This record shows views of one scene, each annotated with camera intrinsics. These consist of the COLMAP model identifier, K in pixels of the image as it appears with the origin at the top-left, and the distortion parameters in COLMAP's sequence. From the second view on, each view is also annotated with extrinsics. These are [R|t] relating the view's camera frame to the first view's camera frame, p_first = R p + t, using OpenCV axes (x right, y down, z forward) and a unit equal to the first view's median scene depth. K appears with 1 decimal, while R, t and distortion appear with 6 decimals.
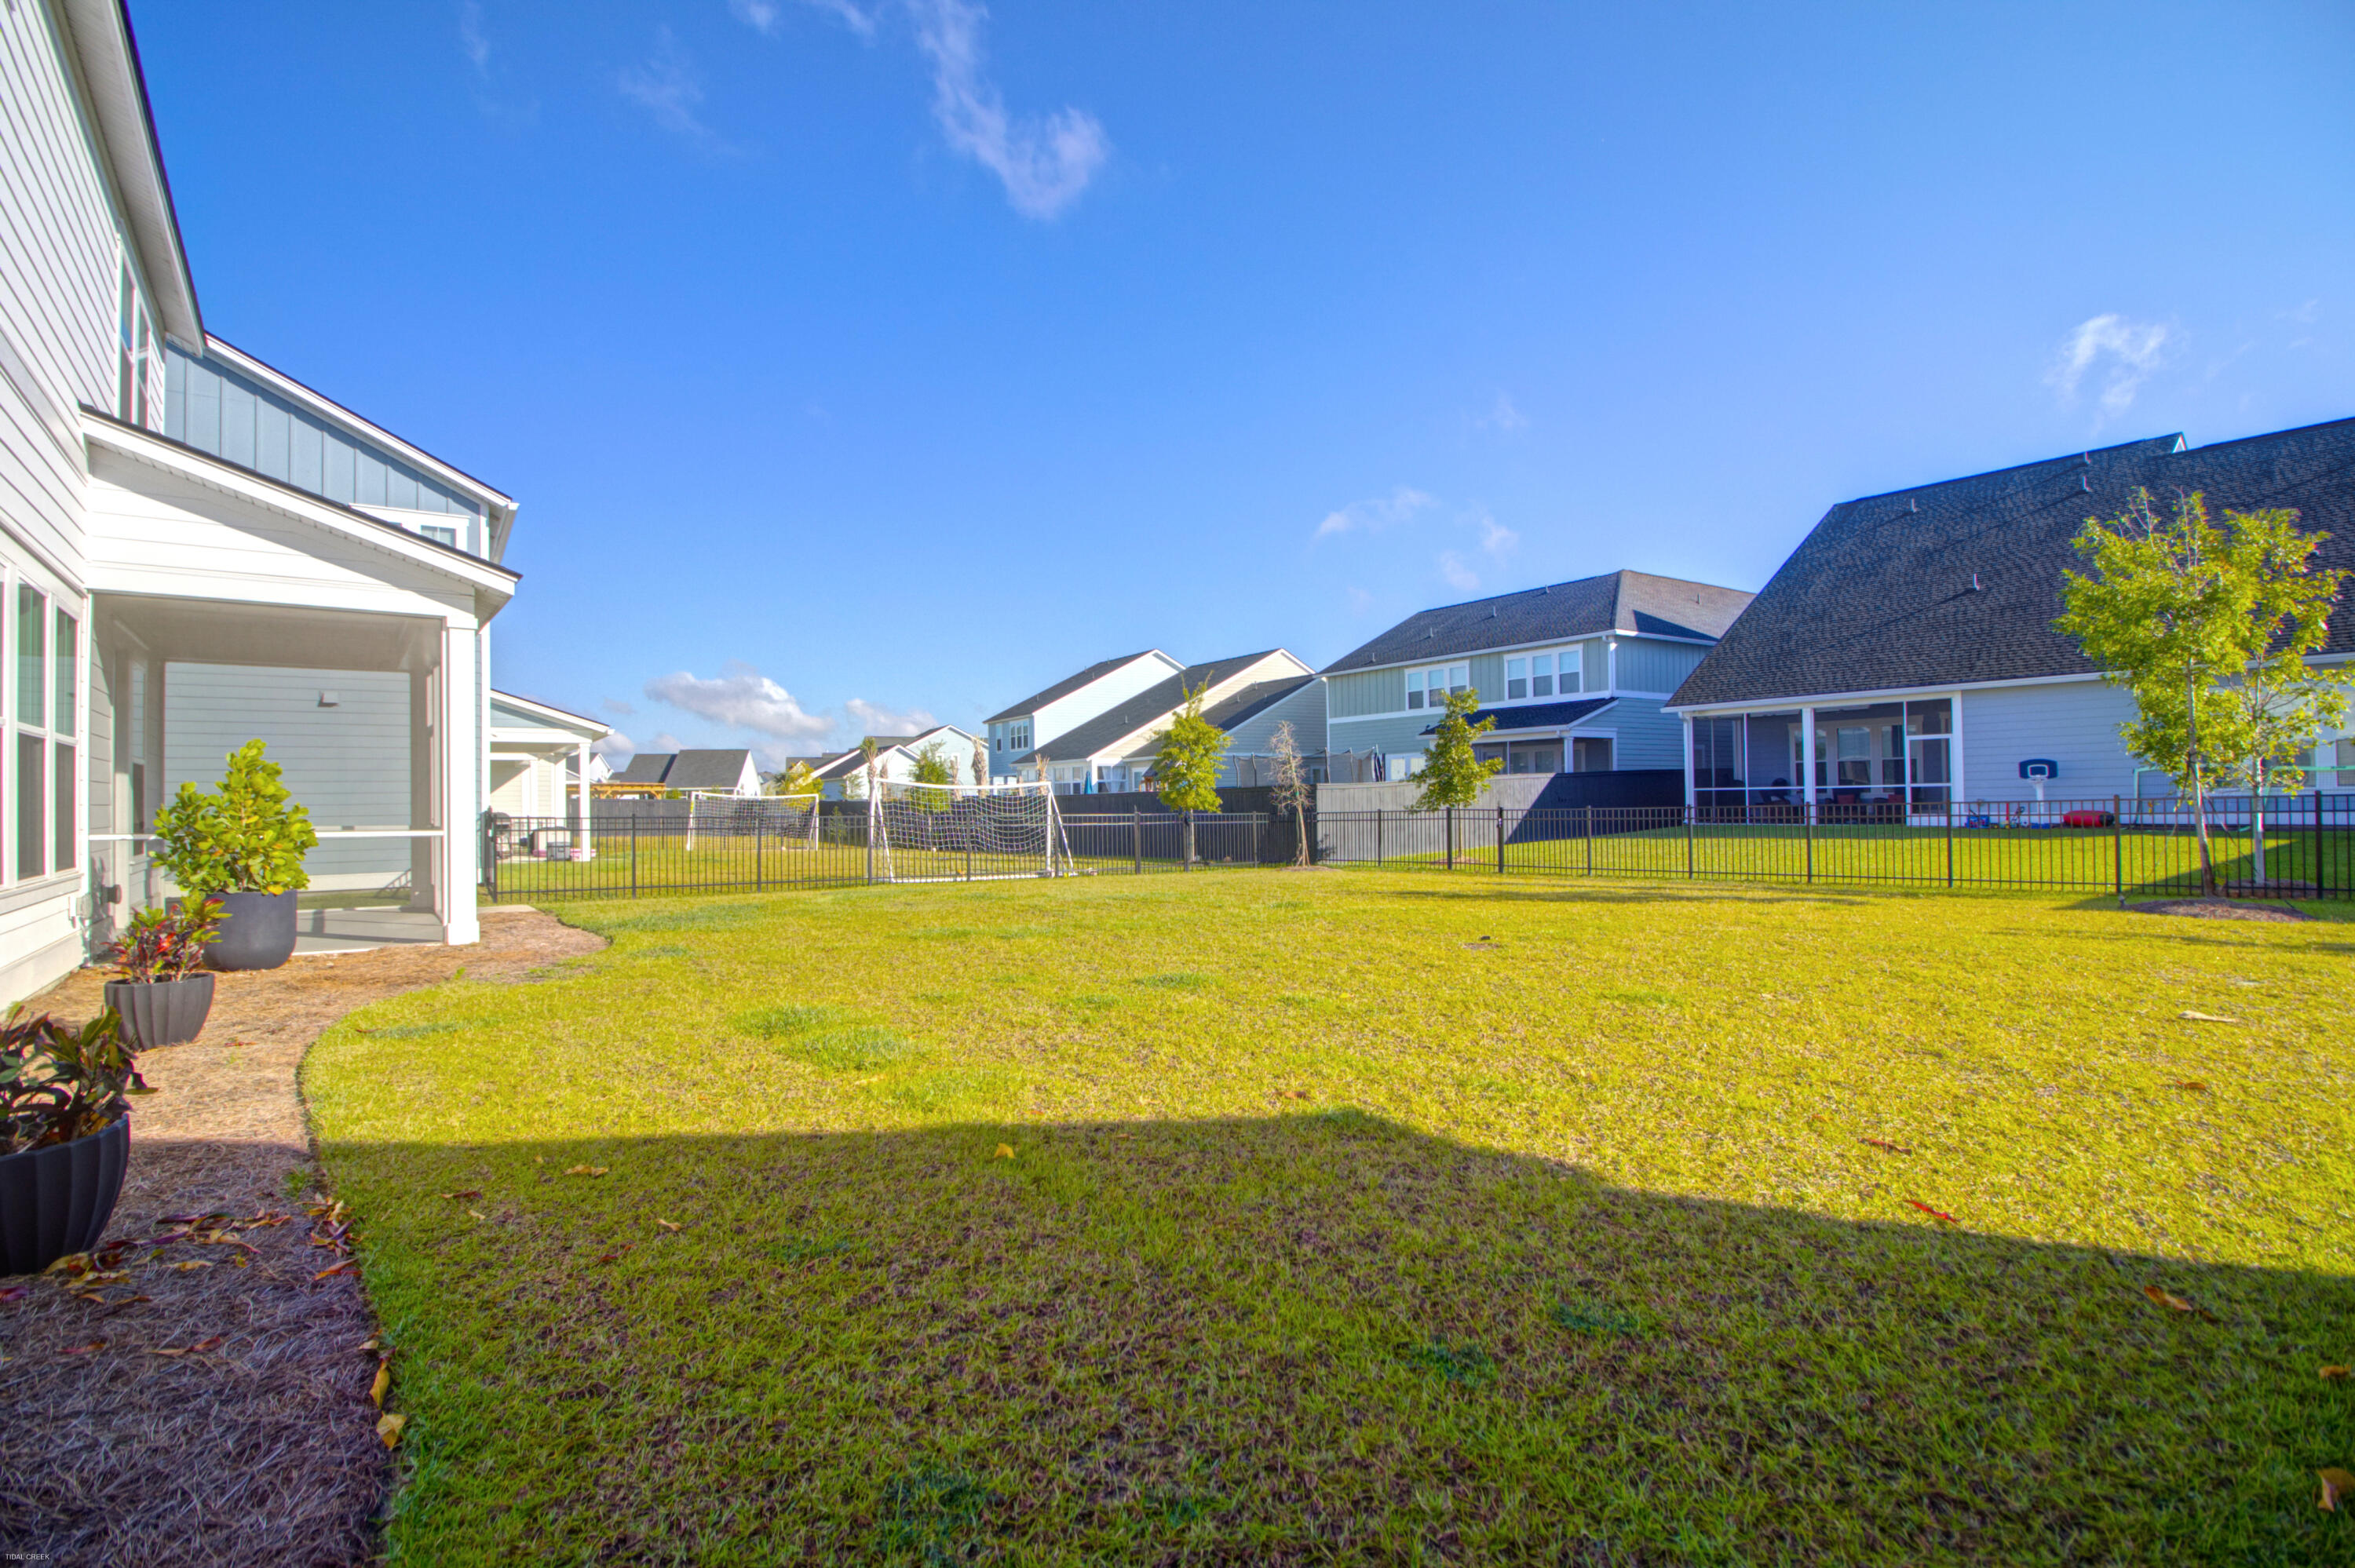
lens RADIAL K [[1079.7, 0, 1175.3], [0, 1079.7, 795.2], [0, 0, 1]] dist [-0.009660, -0.009524]
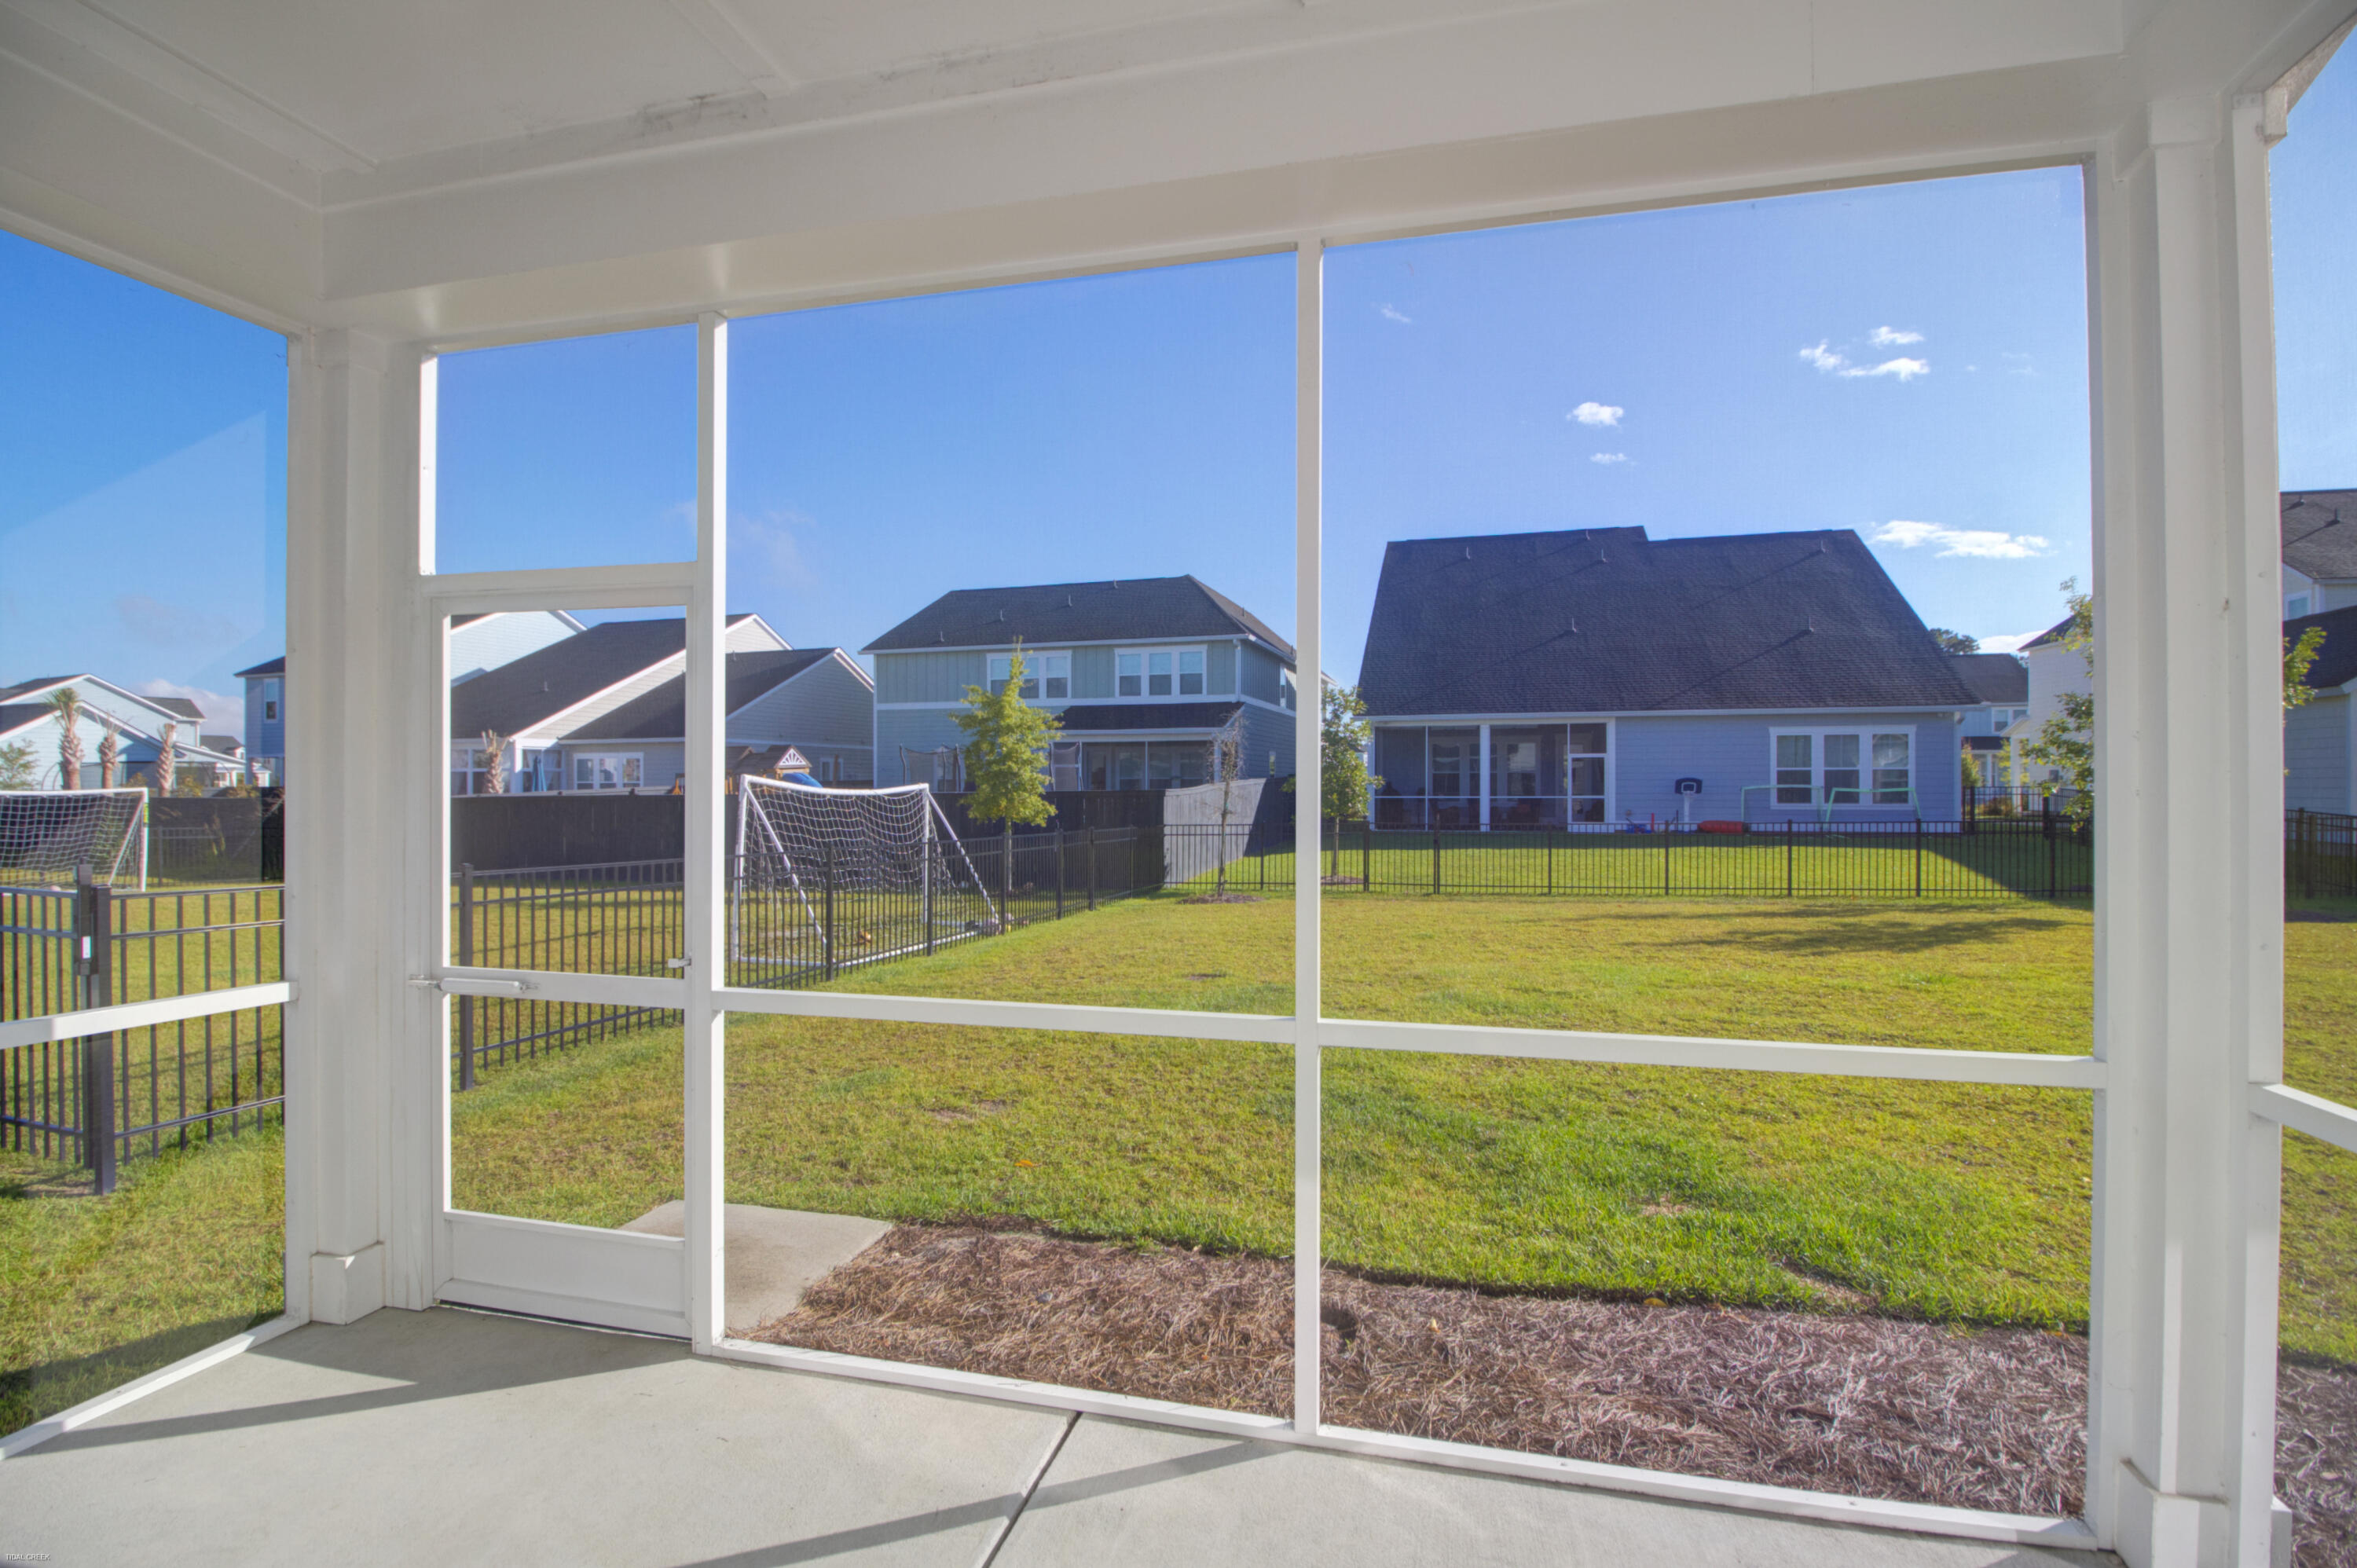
lens RADIAL K [[1080.7, 0, 1179.5], [0, 1080.7, 782.3], [0, 0, 1]] dist [-0.009660, -0.009524]
pose [[0.790123, 0.017276, 0.612705, -0.307809], [-0.013620, 0.999851, -0.010629, -0.006202], [-0.612797, 0.000053, 0.790240, 0.303568]]
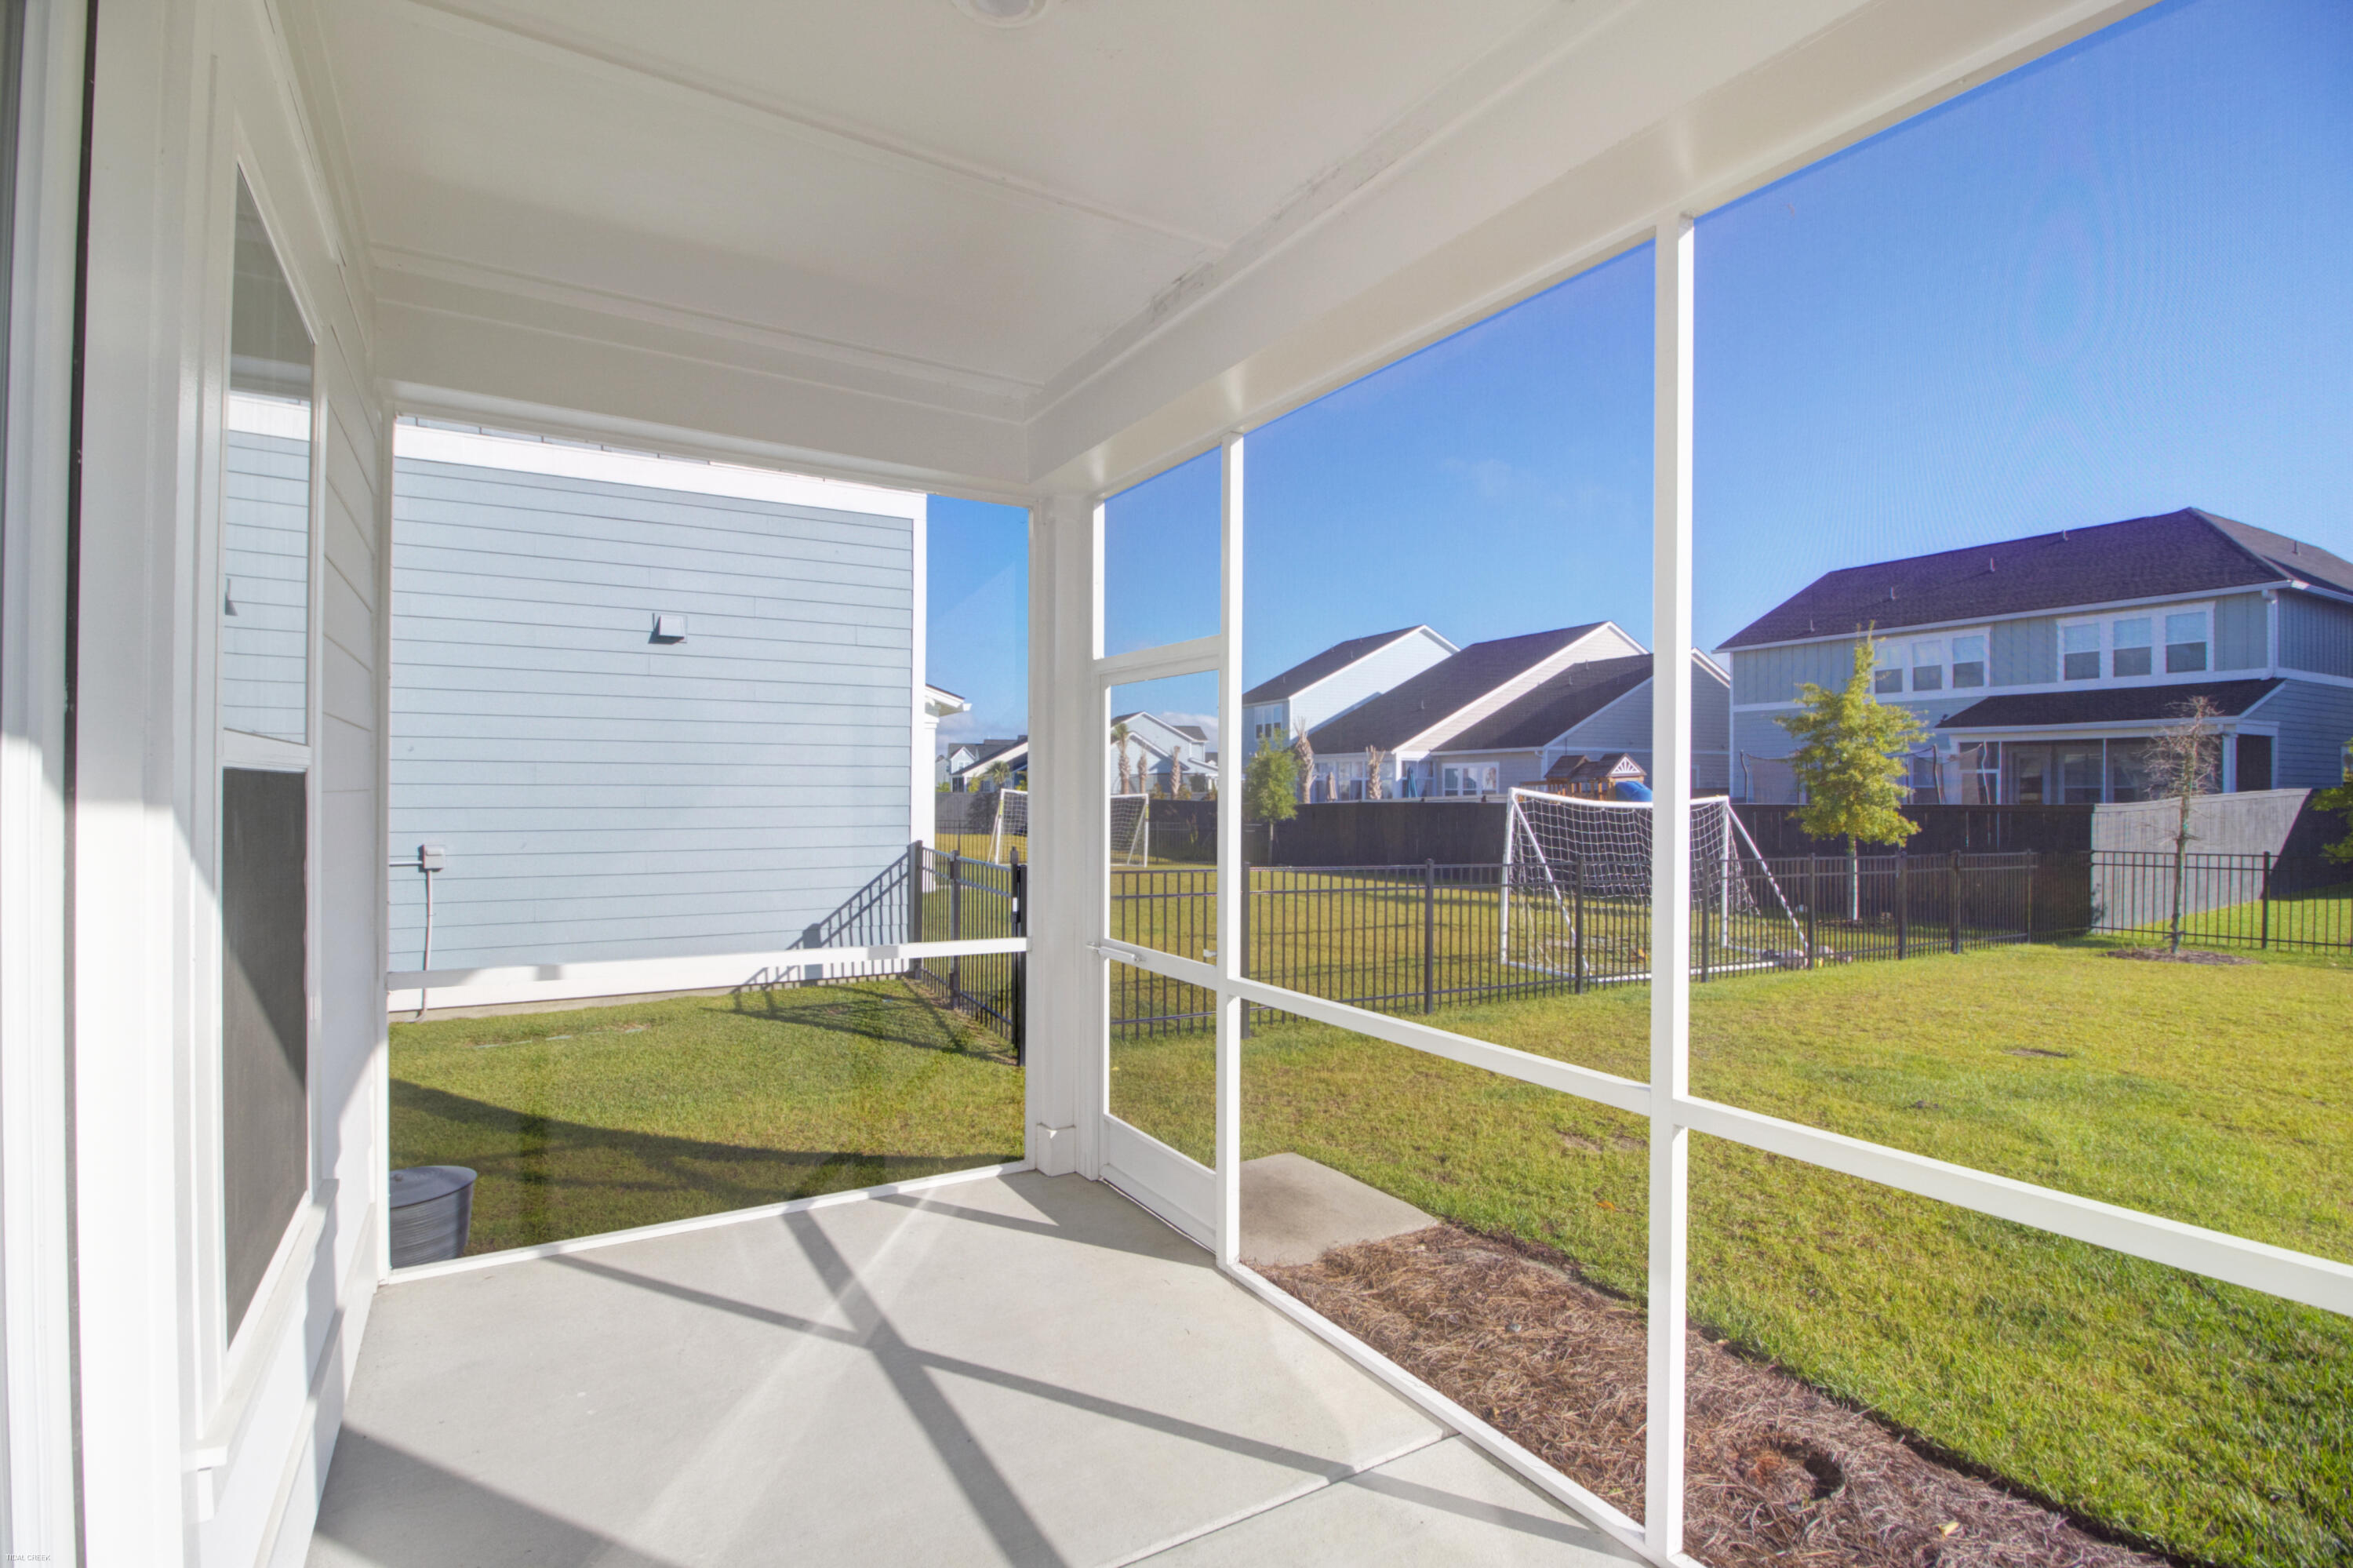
lens RADIAL K [[1079.0, 0, 1165.9], [0, 1079.0, 785.6], [0, 0, 1]] dist [-0.009660, -0.009524]
pose [[0.991684, 0.019062, -0.127276, -0.272031], [-0.019110, 0.999817, 0.000846, -0.009596], [0.127268, 0.001593, 0.991867, 0.284697]]
